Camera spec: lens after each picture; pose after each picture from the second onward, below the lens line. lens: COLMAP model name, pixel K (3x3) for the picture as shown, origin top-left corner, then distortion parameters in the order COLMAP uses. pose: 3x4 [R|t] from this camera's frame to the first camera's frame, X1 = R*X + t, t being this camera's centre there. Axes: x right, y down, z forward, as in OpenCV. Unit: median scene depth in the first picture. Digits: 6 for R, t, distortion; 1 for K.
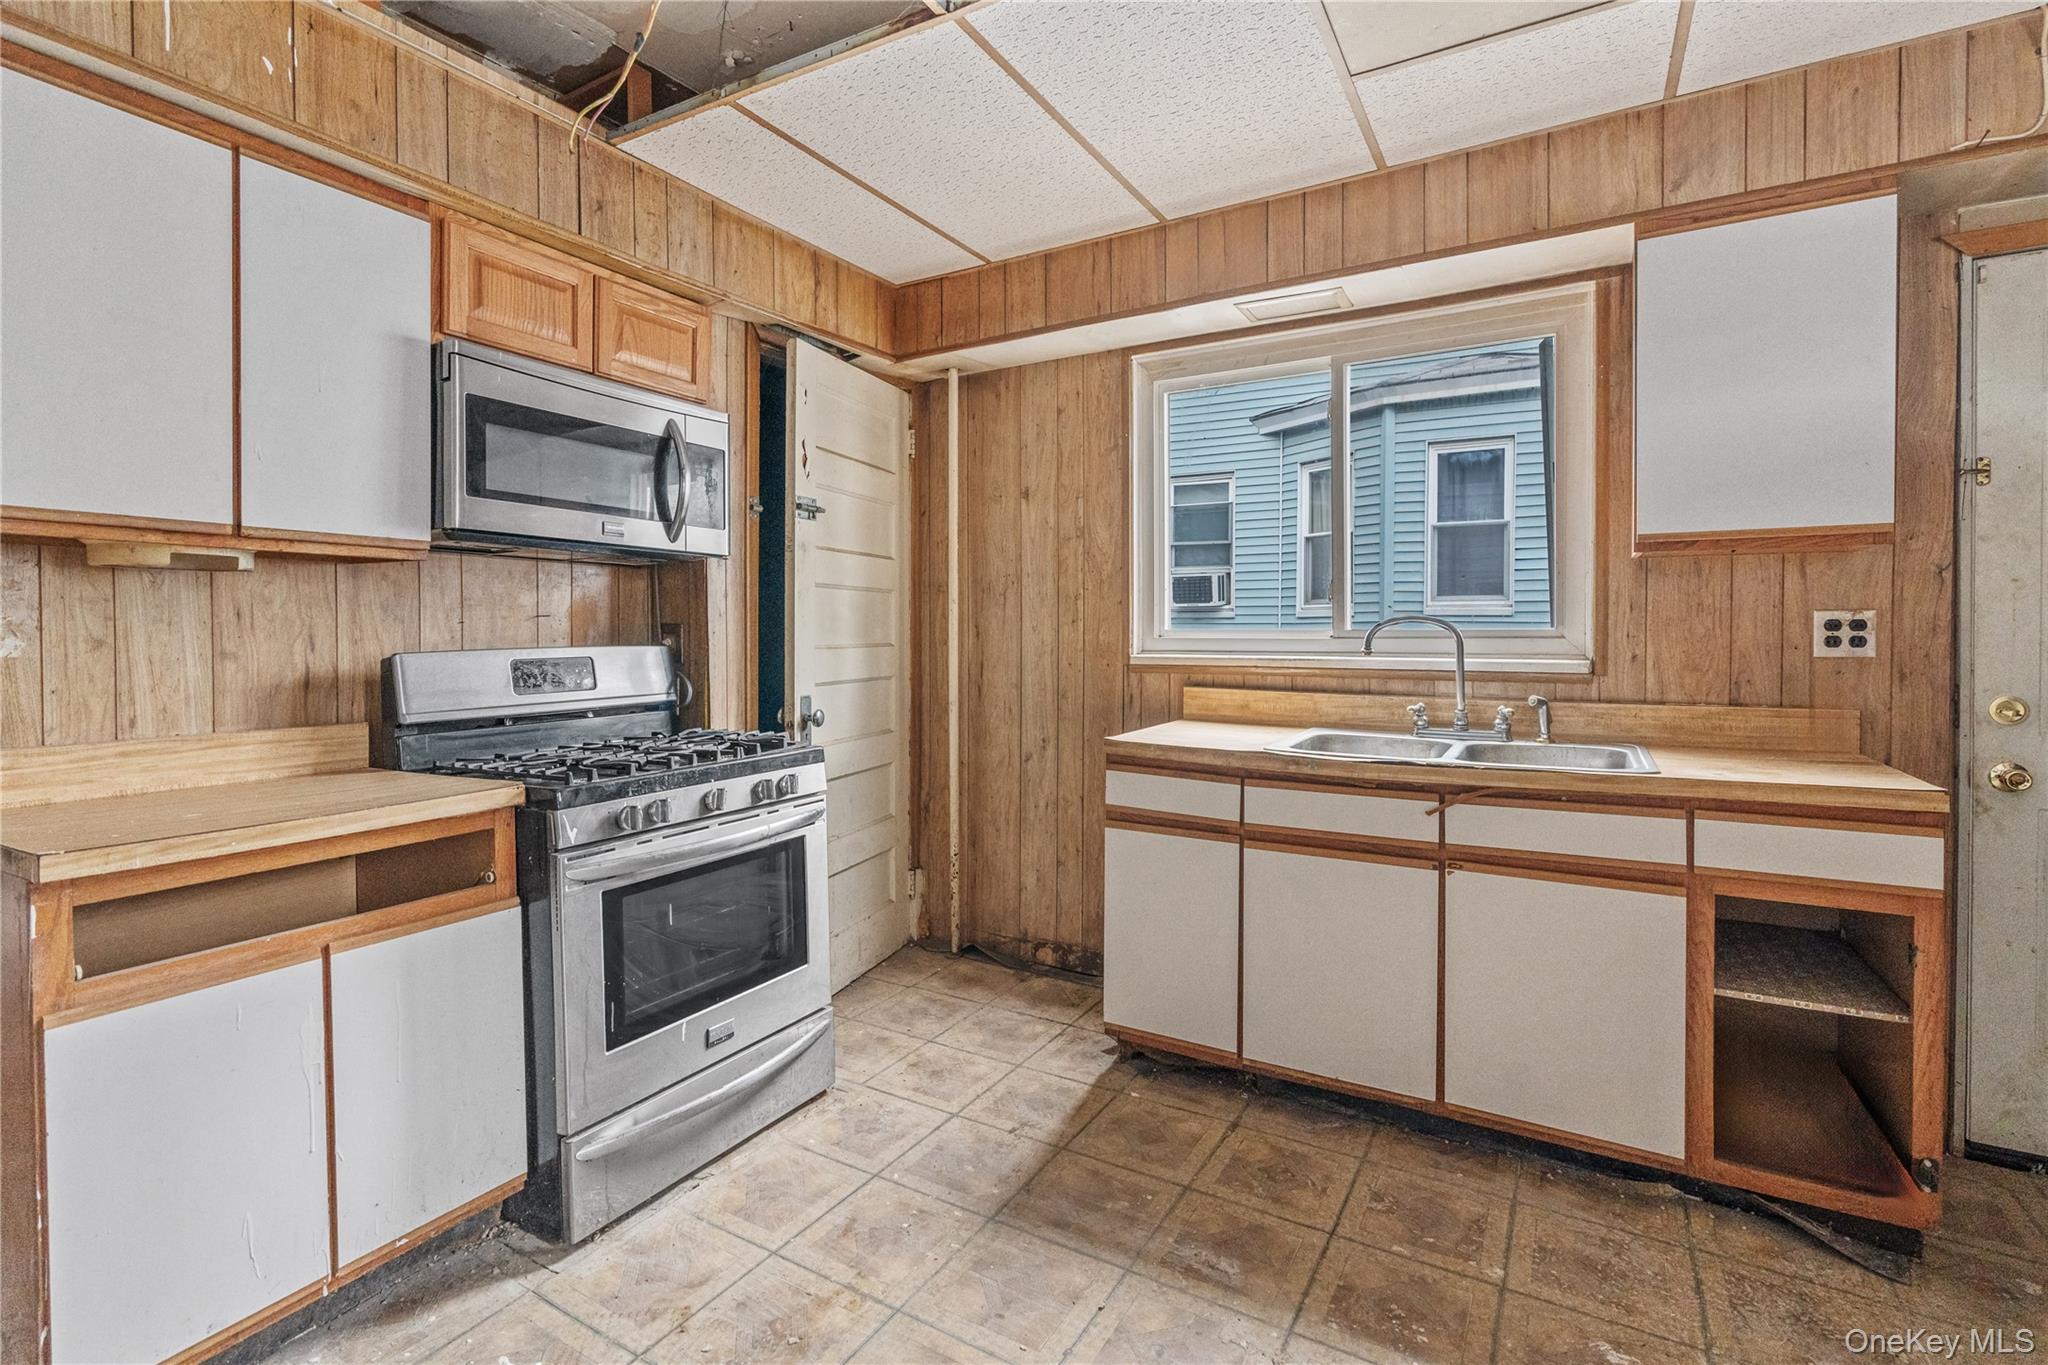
lens RADIAL K [[941.4, 0, 1020.0], [0, 941.4, 642.8], [0, 0, 1]] dist [-0.011852, 0.003260]
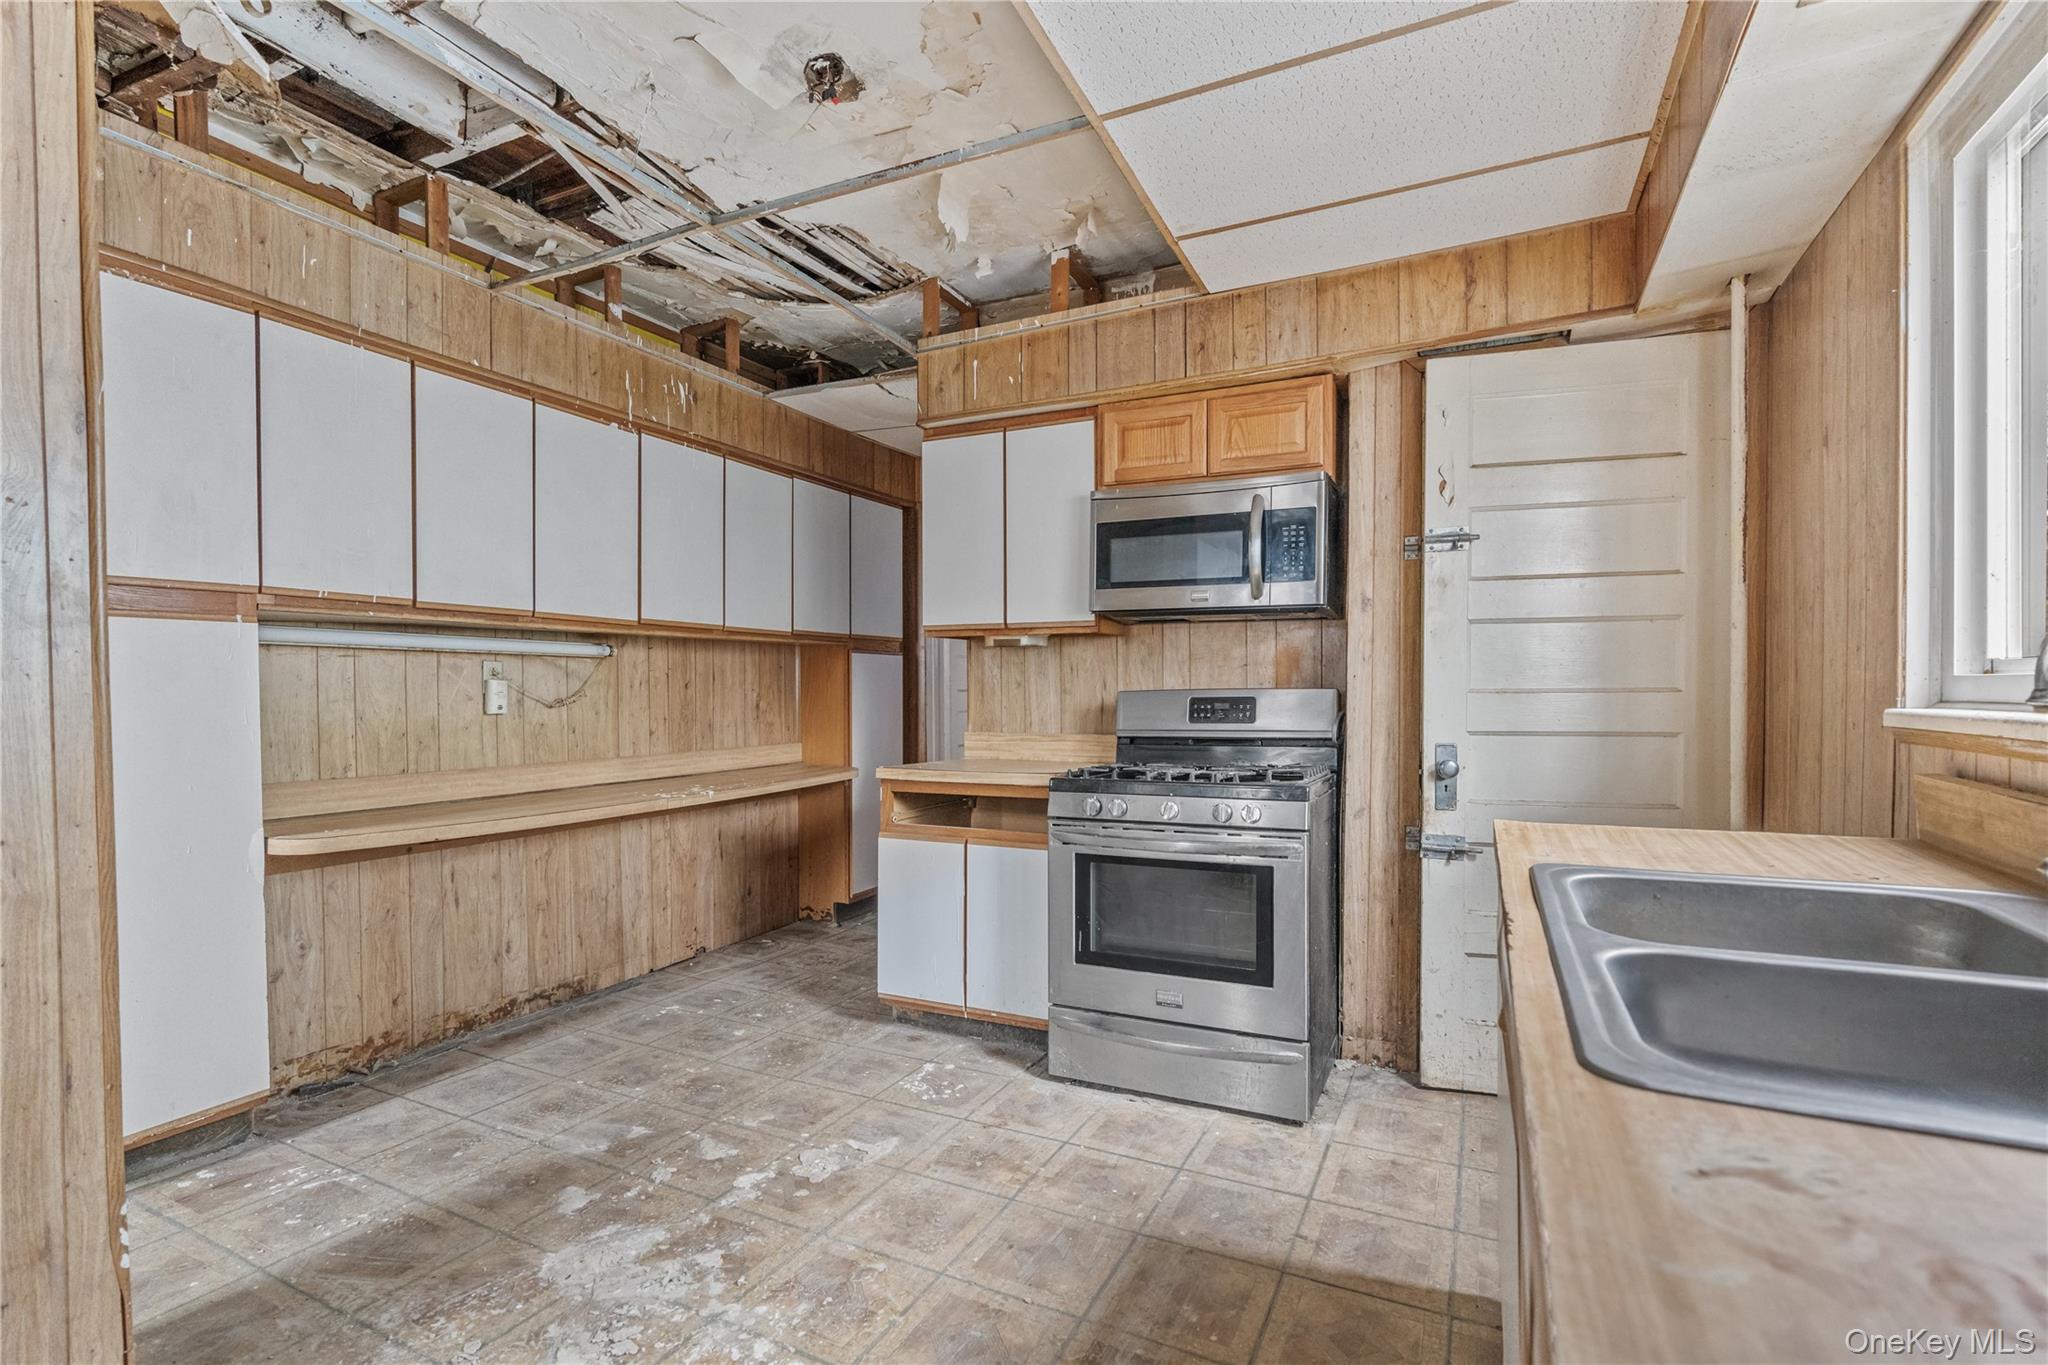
lens RADIAL K [[941.4, 0, 1028.8], [0, 941.4, 703.8], [0, 0, 1]] dist [-0.011852, 0.003260]
pose [[0.080267, 0.016246, -0.996641, 0.778747], [-0.008057, 0.999845, 0.015649, 0.007278], [0.996741, 0.006774, 0.080386, 0.621455]]
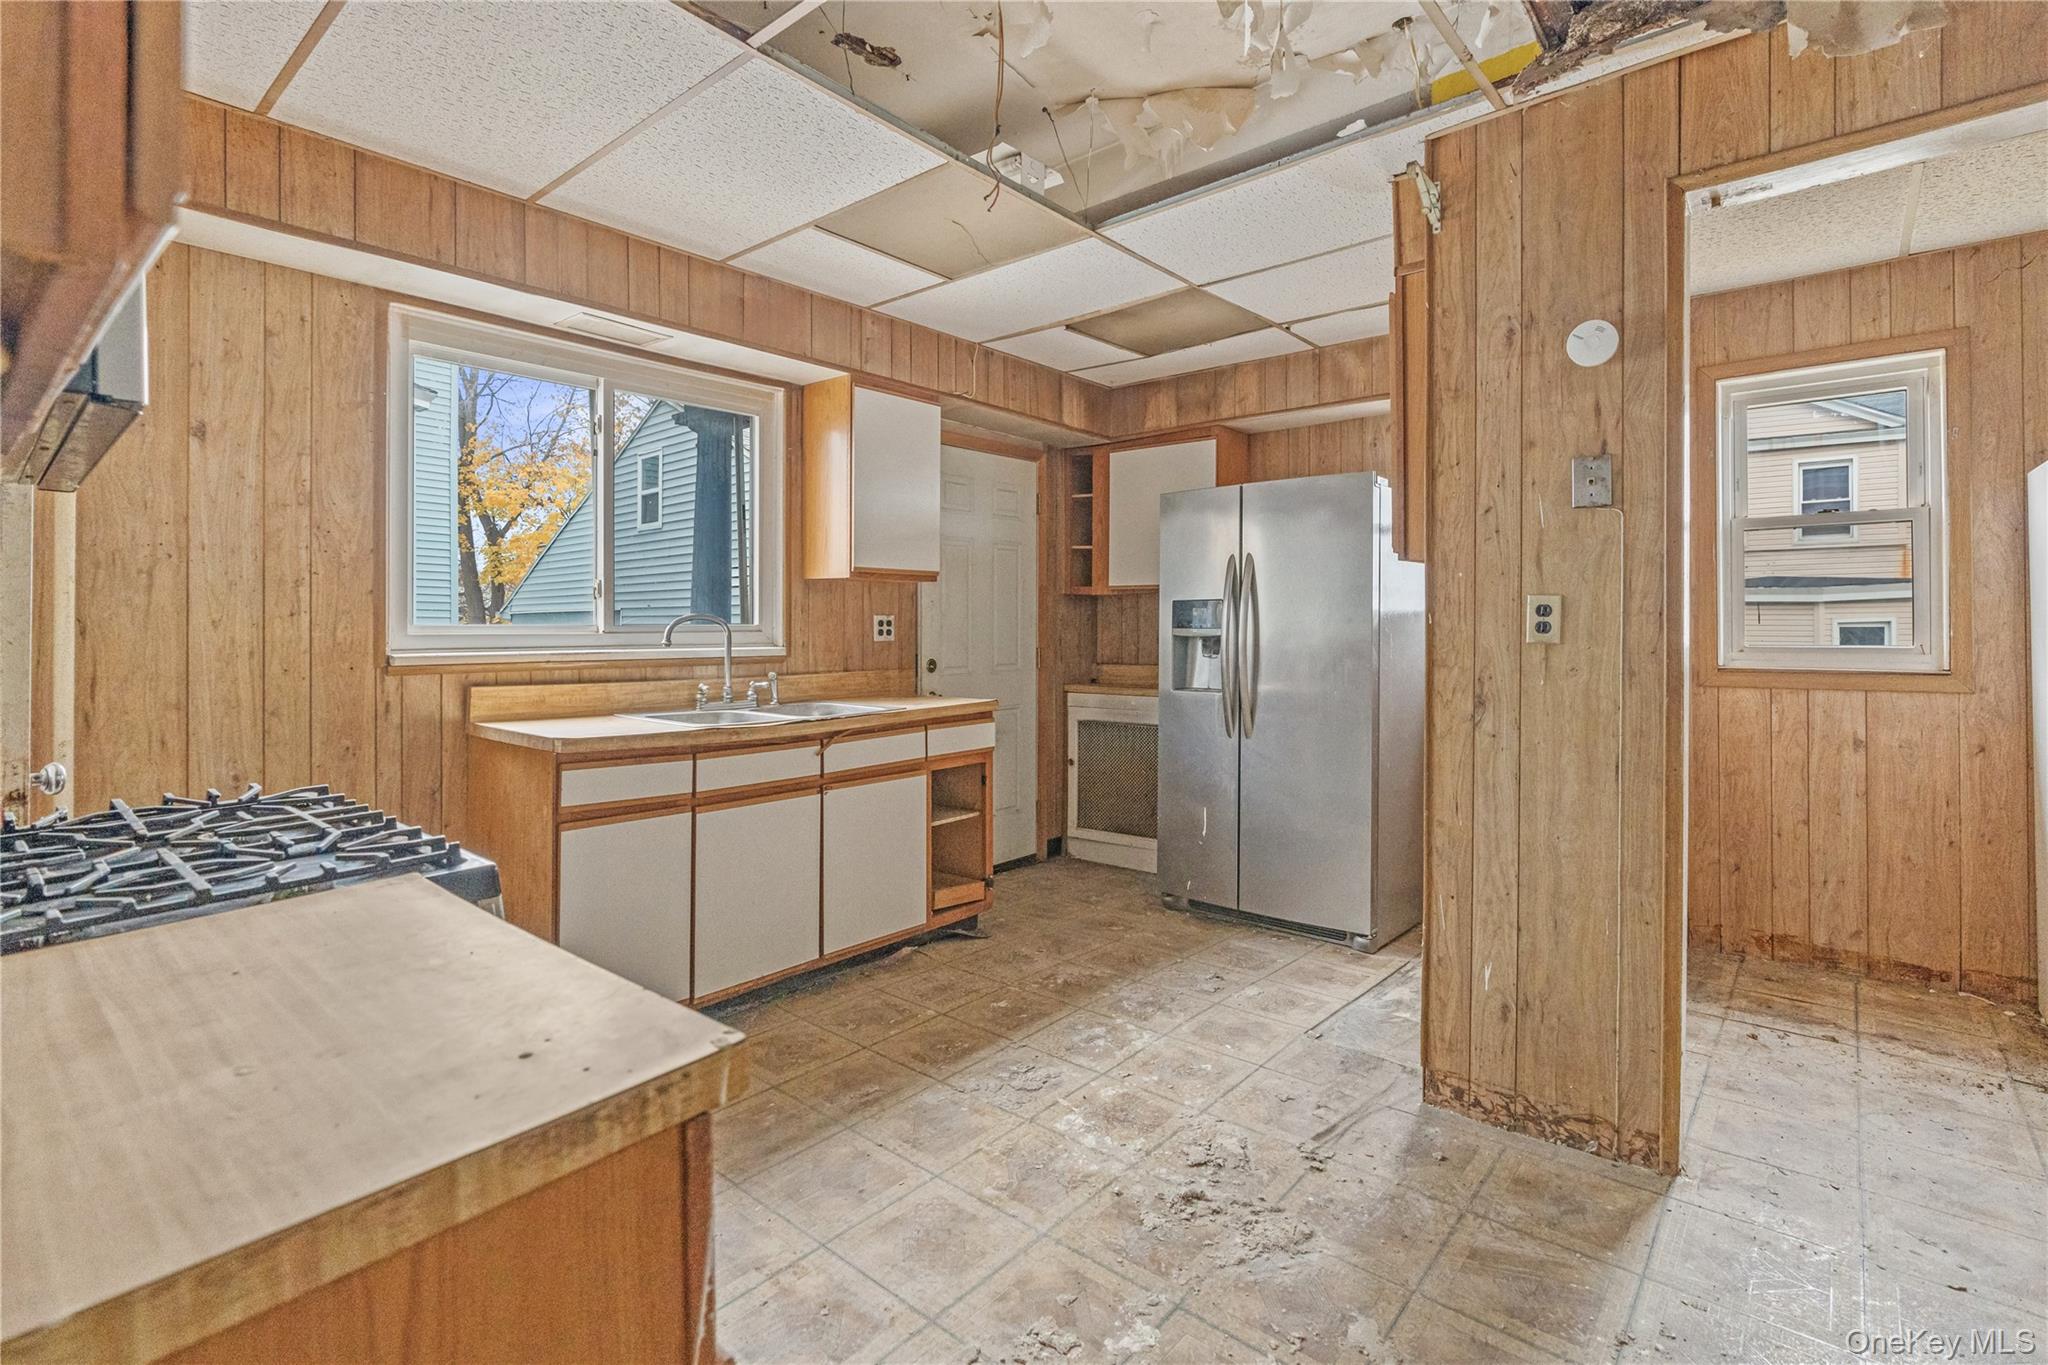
lens RADIAL K [[941.4, 0, 1025.5], [0, 941.4, 621.5], [0, 0, 1]] dist [-0.011852, 0.003260]
pose [[0.170603, 0.007099, 0.985314, -0.796263], [0.015156, 0.999837, -0.009828, -0.000402], [-0.985223, 0.016610, 0.170468, 0.386318]]
